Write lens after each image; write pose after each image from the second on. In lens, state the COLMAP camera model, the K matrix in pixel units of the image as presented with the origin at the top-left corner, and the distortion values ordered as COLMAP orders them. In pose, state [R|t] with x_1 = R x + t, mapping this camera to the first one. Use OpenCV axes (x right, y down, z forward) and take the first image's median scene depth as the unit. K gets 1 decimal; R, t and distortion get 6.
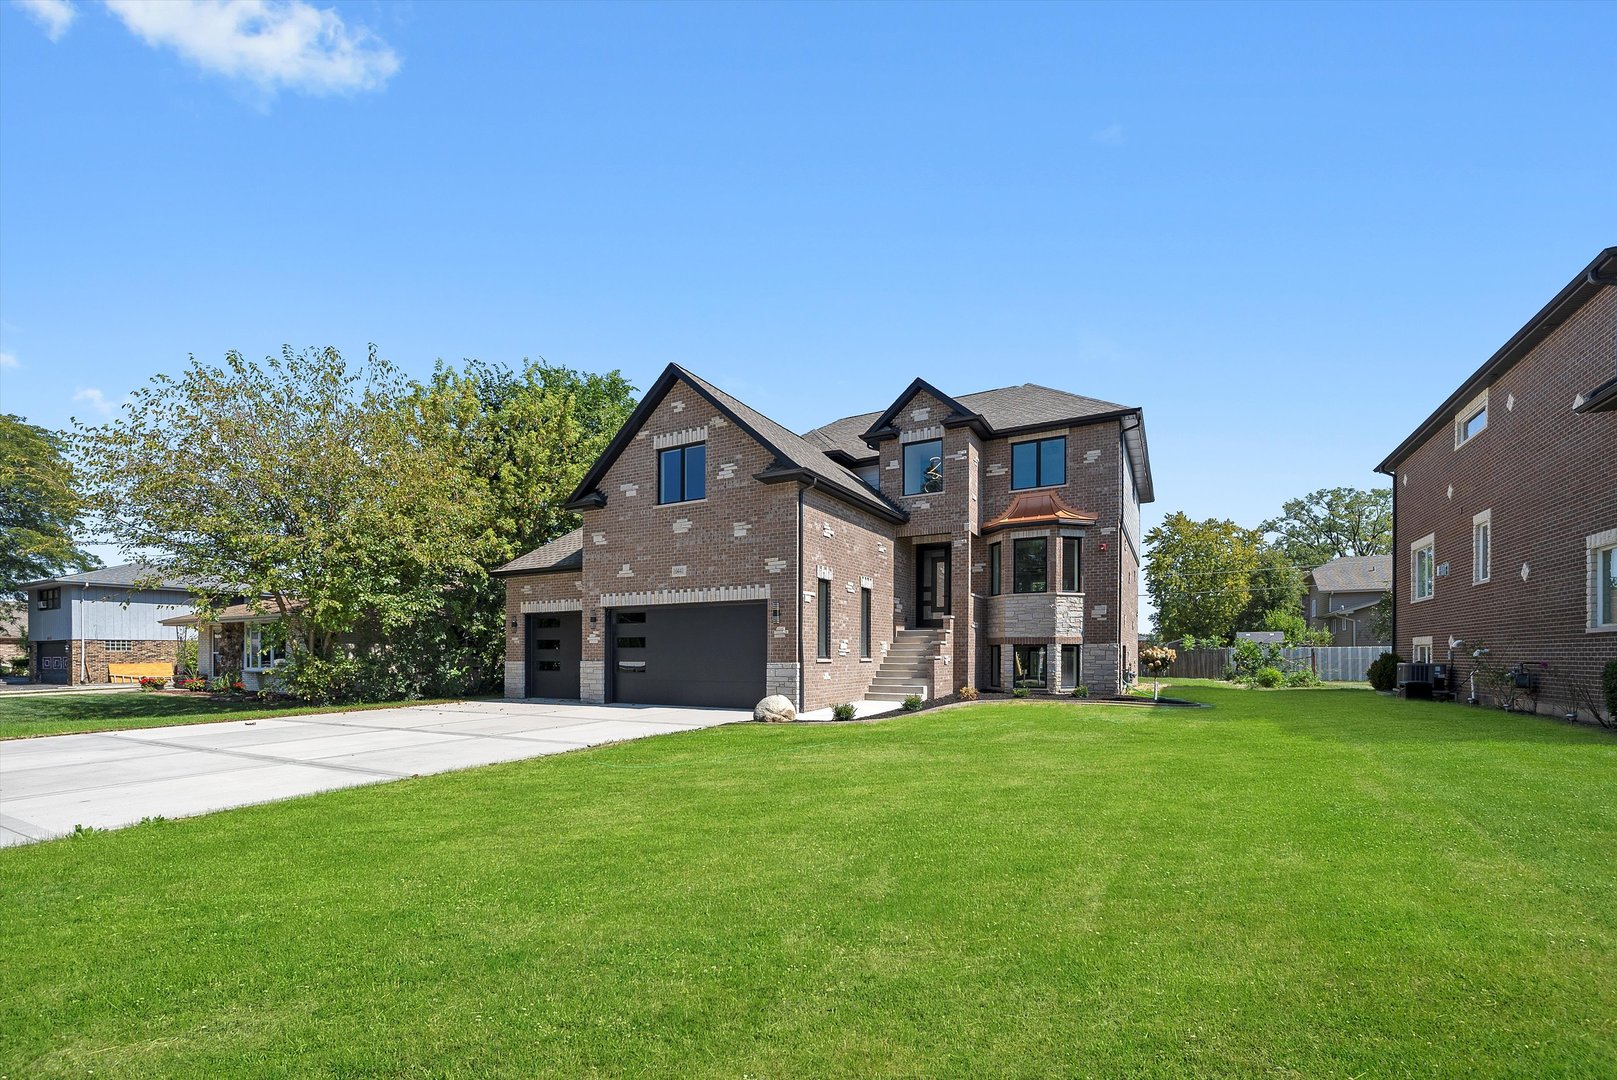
lens RADIAL K [[706.0, 0, 802.0], [0, 706.0, 660.1], [0, 0, 1]] dist [-0.002135, 0.000215]
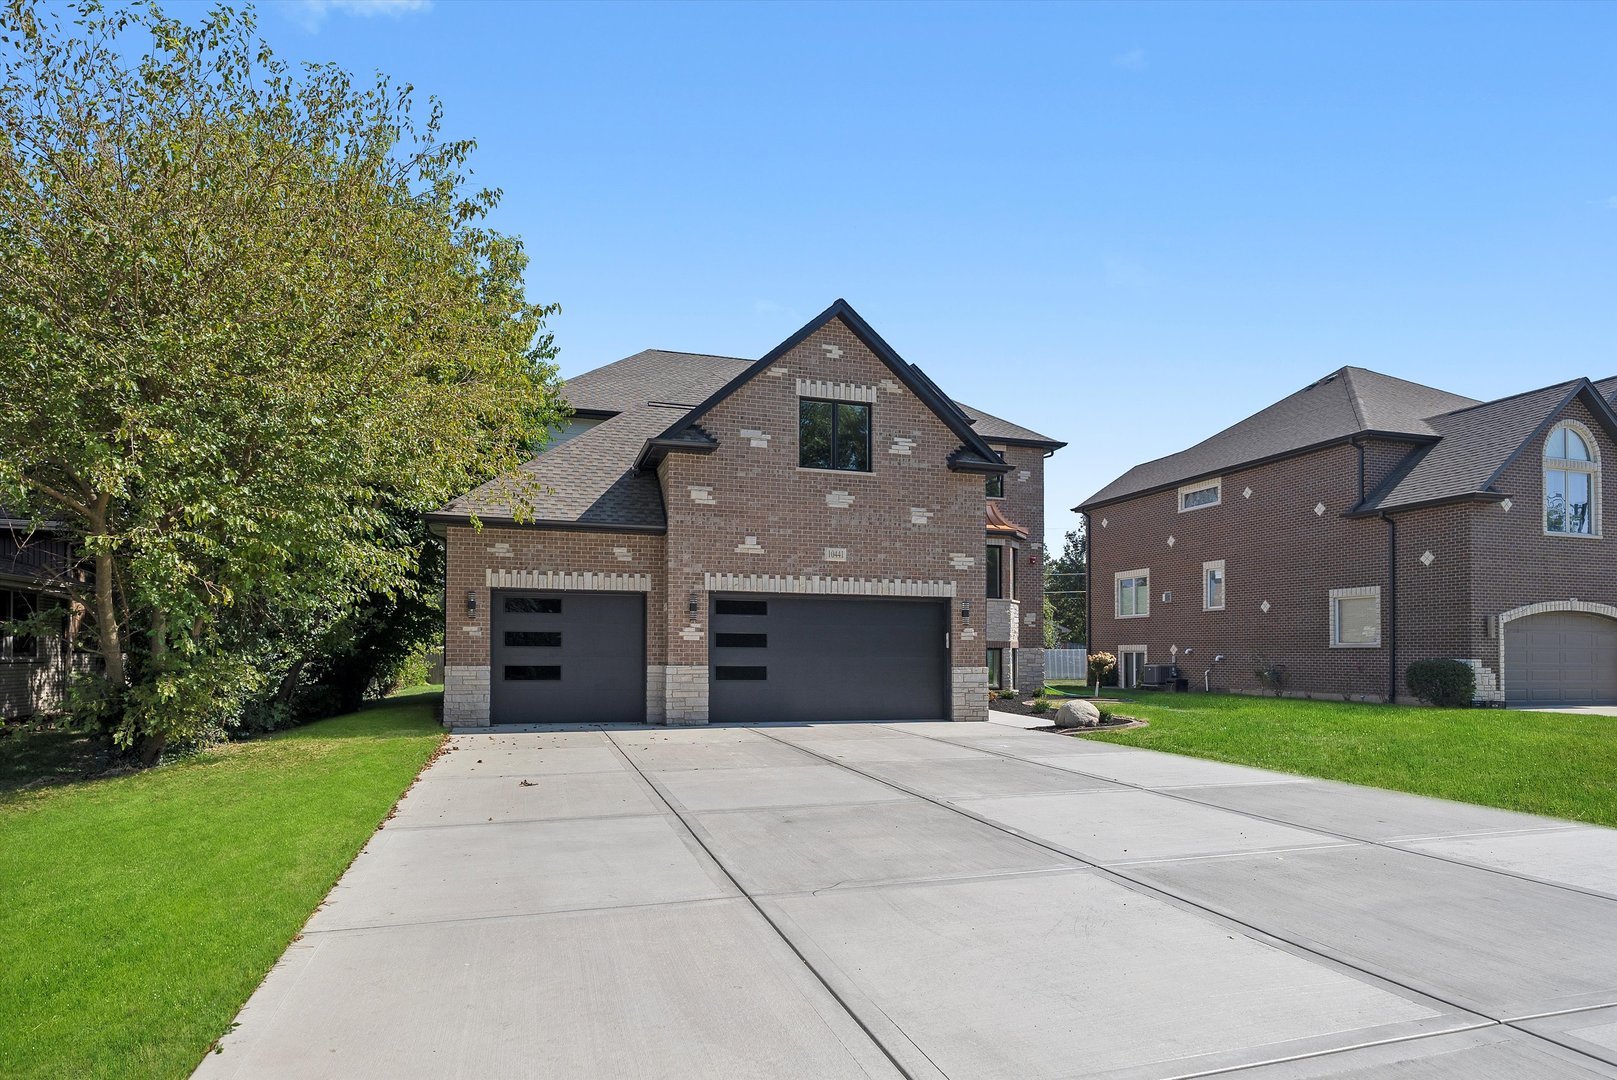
lens RADIAL K [[907.1, 0, 819.8], [0, 907.1, 639.5], [0, 0, 1]] dist [0.007210, 0.001236]
pose [[0.687471, 0.017373, 0.726004, -0.935148], [-0.004714, 0.999800, -0.019461, -0.008155], [-0.726197, 0.009956, 0.687415, 0.296982]]
